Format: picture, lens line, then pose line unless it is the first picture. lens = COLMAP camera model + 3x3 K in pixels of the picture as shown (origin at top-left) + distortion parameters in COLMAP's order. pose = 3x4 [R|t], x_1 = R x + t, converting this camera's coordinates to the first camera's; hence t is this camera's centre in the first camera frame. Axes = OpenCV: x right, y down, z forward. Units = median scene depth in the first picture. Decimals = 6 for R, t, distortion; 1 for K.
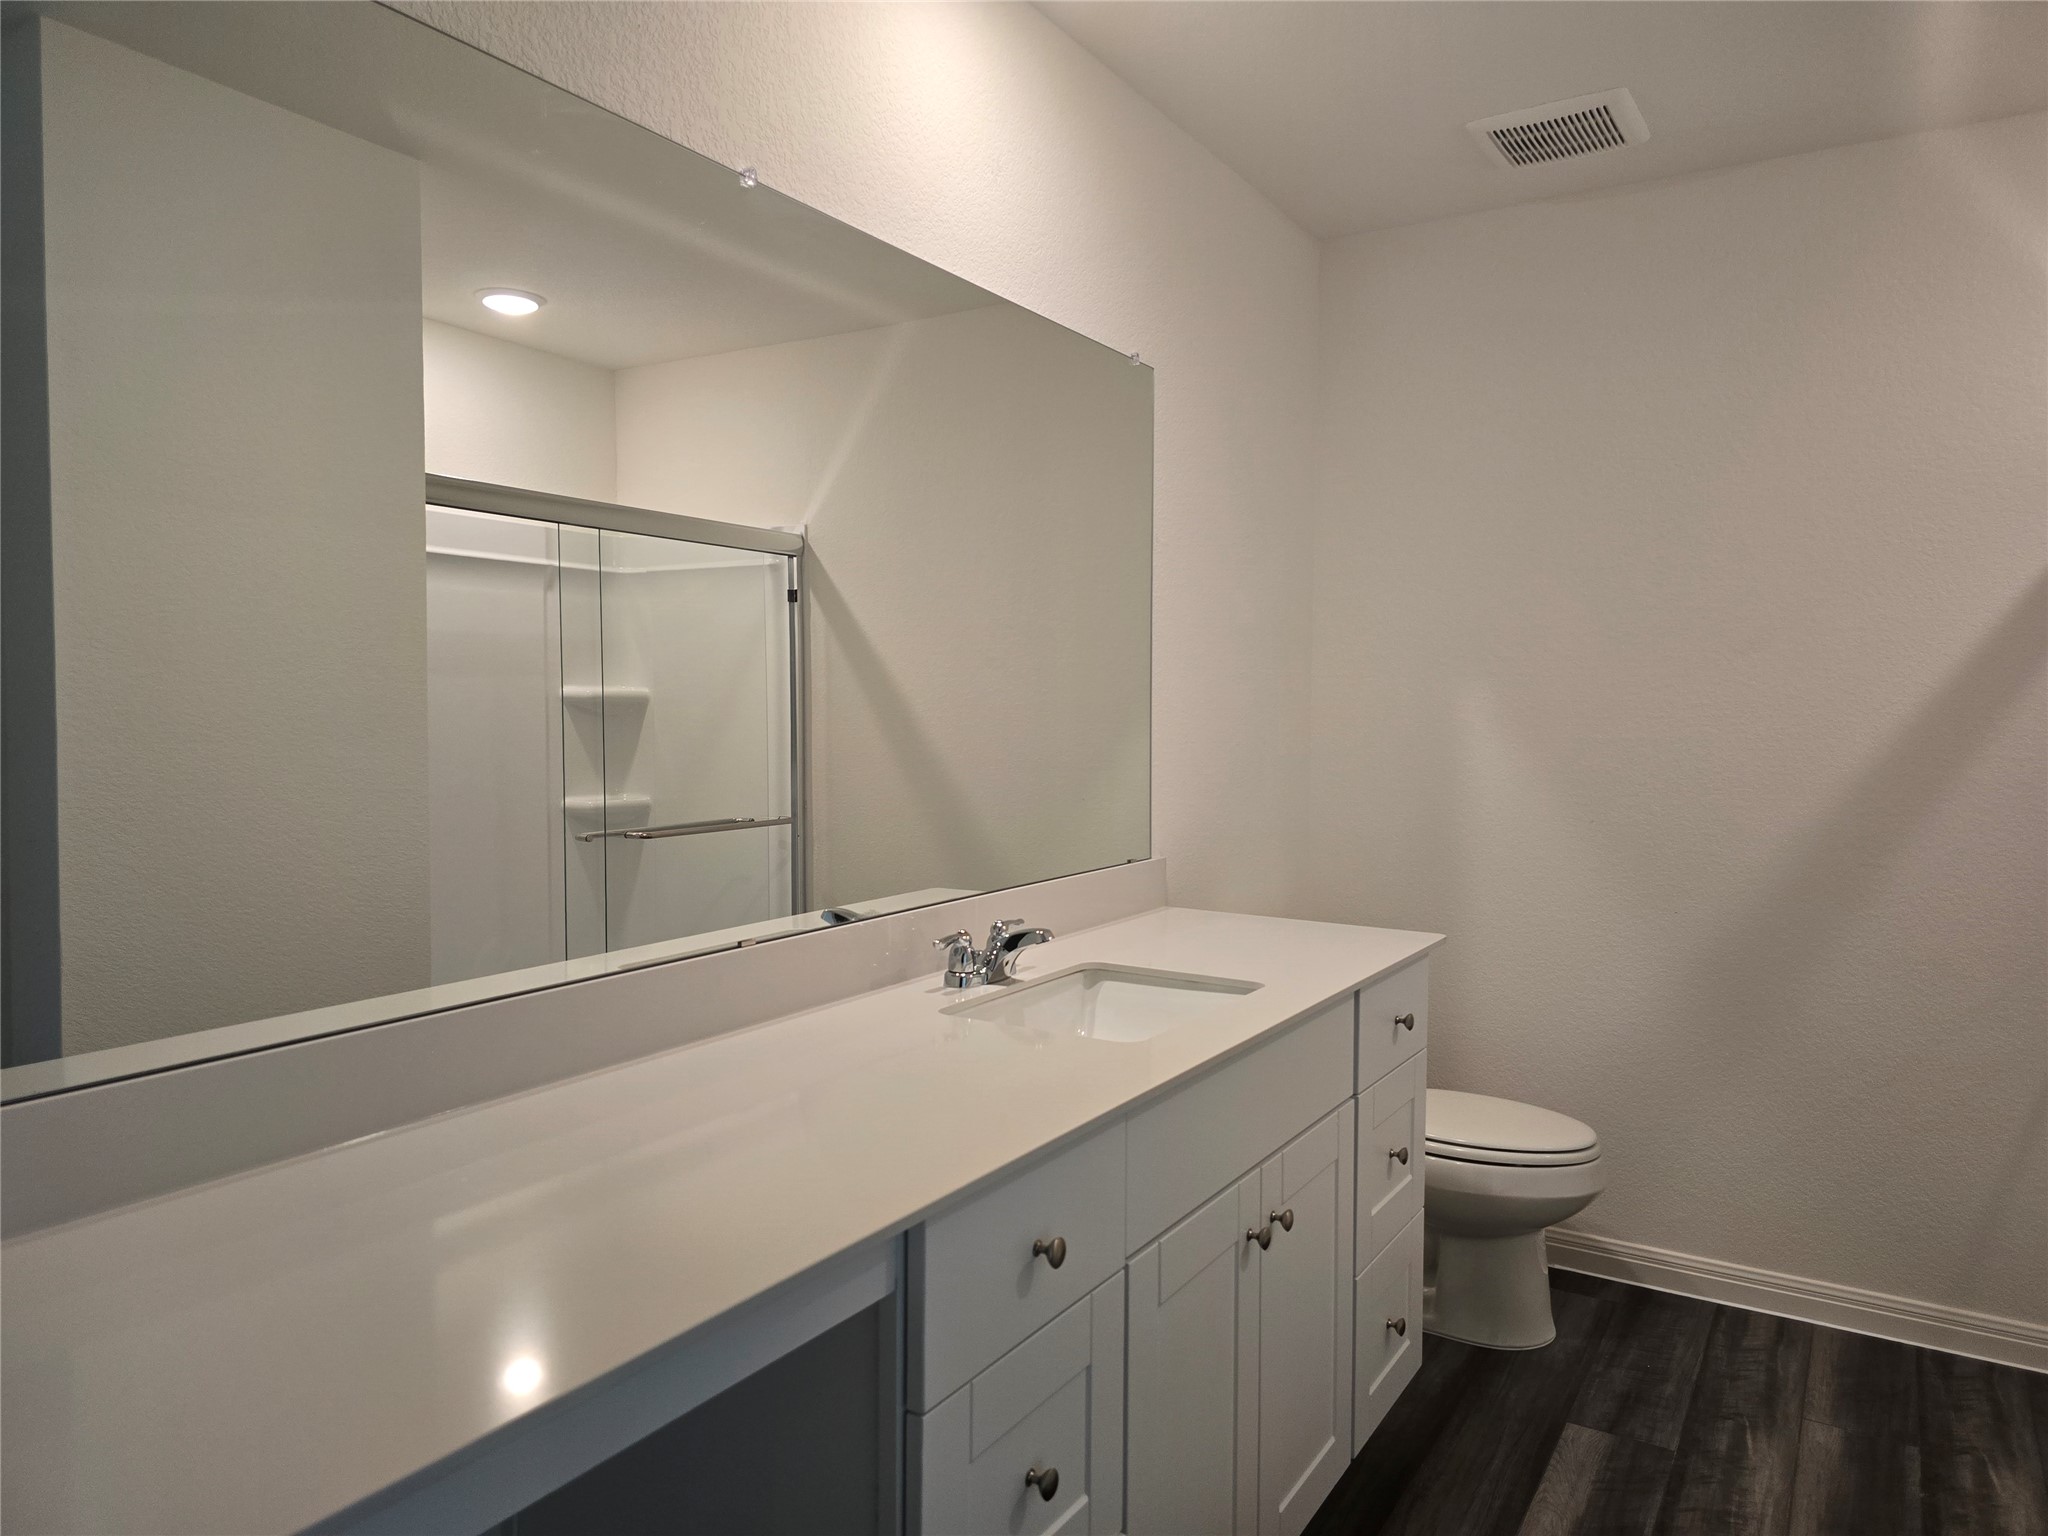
lens RADIAL K [[1364.6, 0, 1024.0], [0, 1364.6, 768.0], [0, 0, 1]] dist [0.071968, -0.087344]
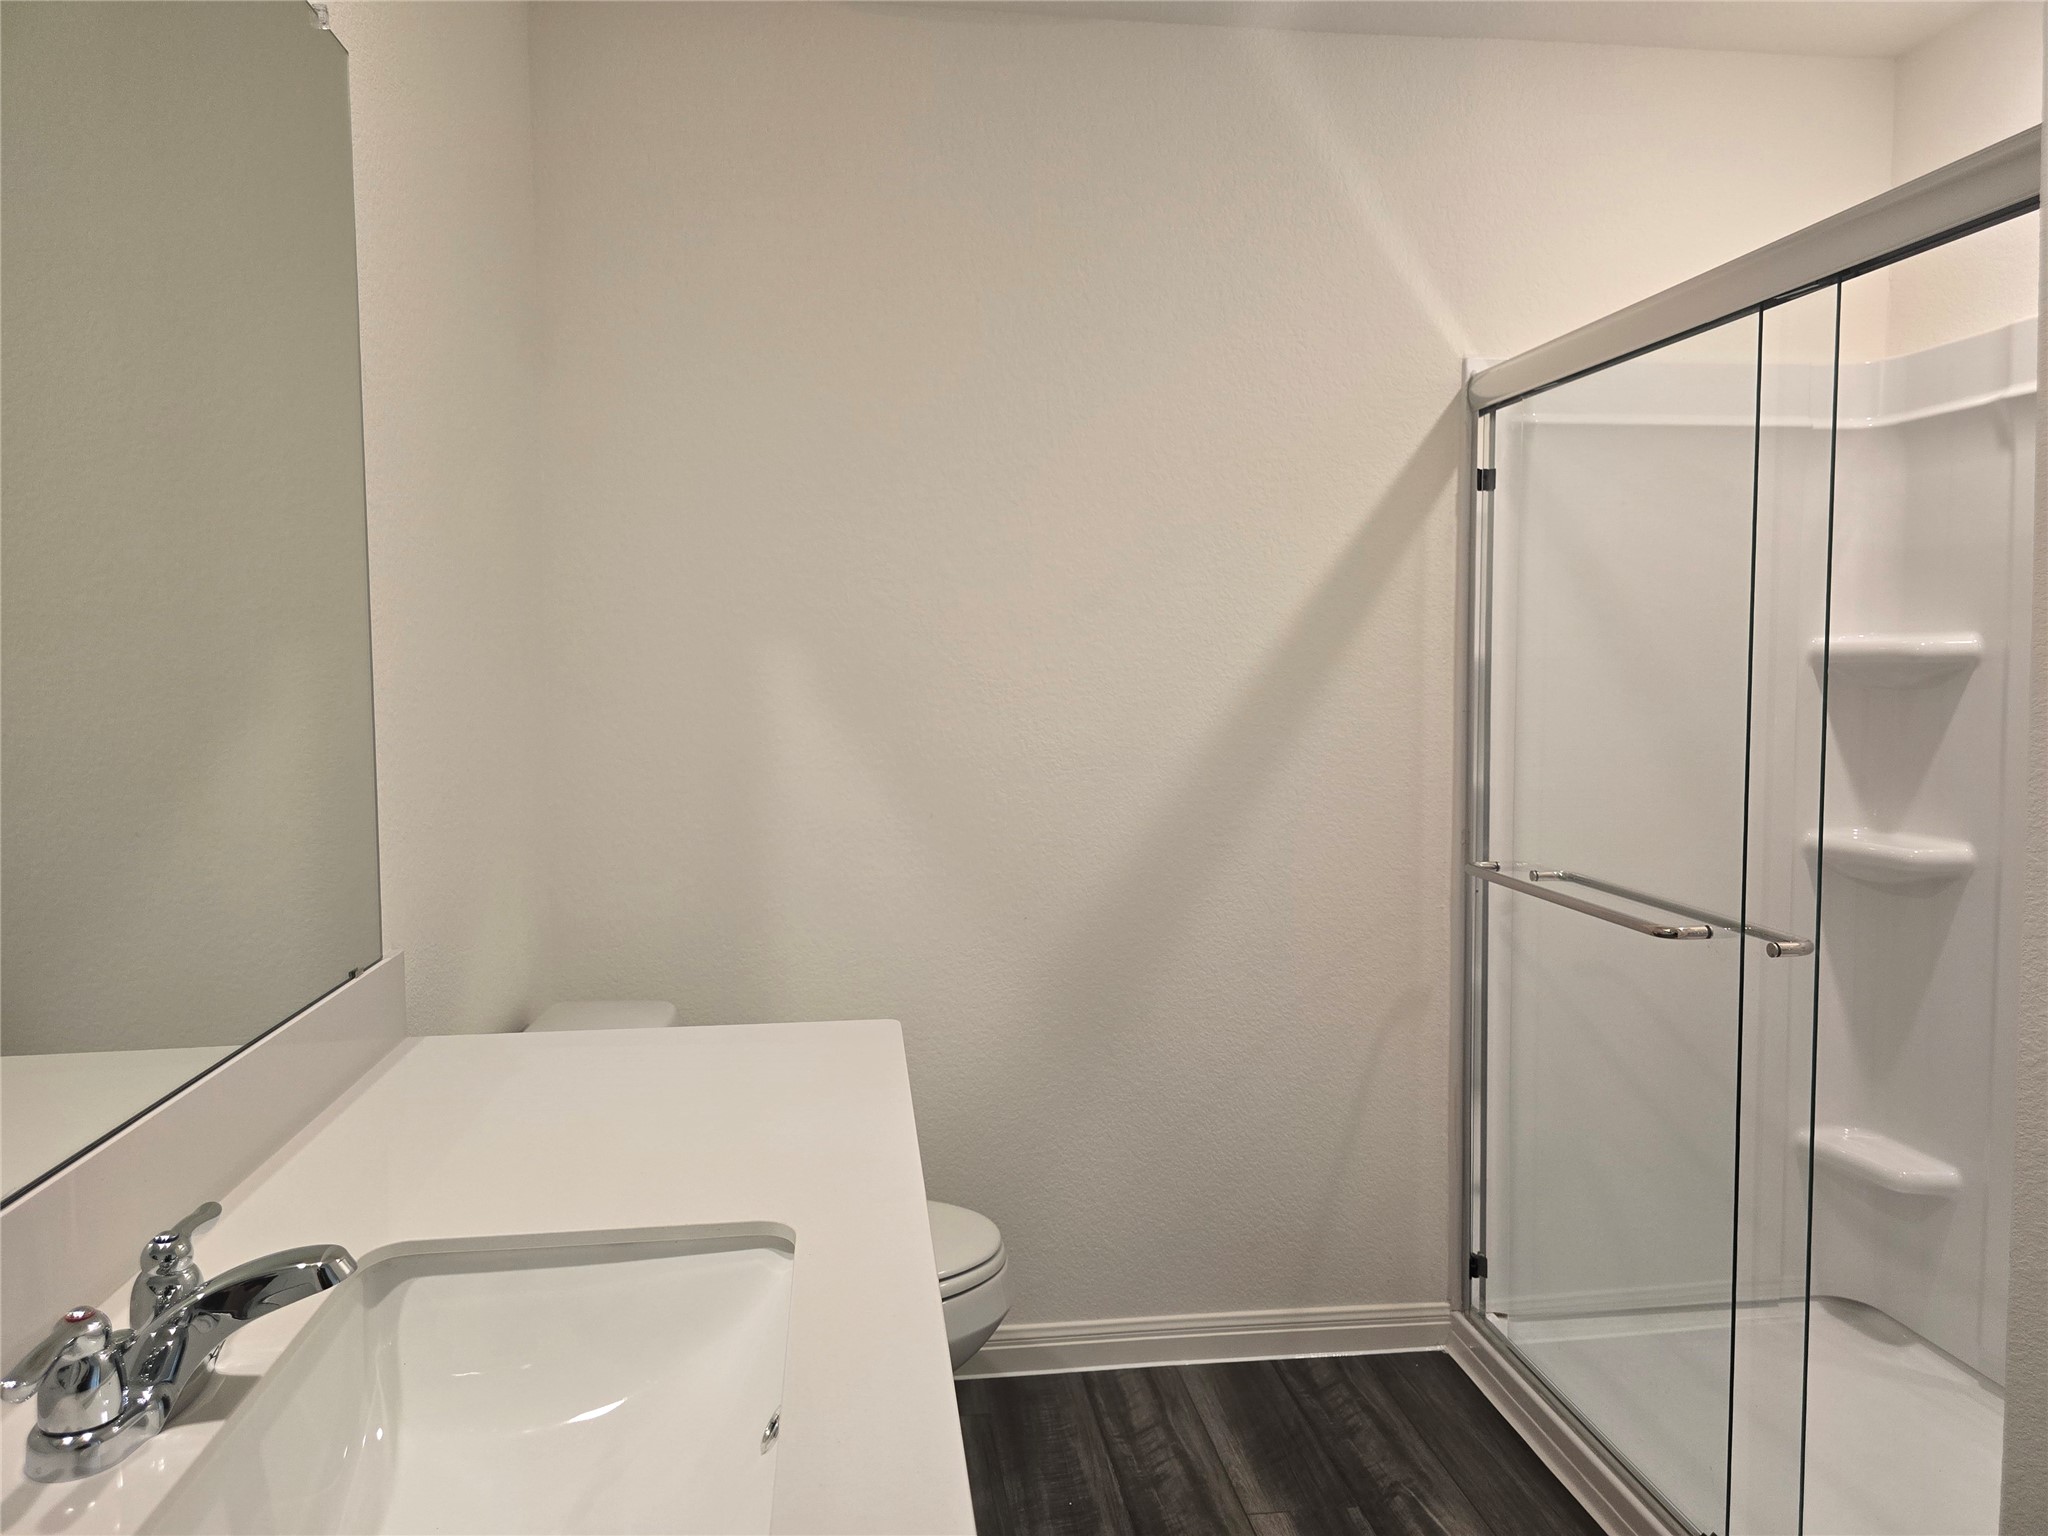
lens RADIAL K [[1384.5, 0, 1018.0], [0, 1384.5, 755.9], [0, 0, 1]] dist [0.021540, -0.004954]
pose [[0.766886, -0.047809, 0.640000, -0.064030], [0.033012, 0.998840, 0.035057, -0.026222], [-0.640934, -0.005757, 0.767574, 0.412951]]
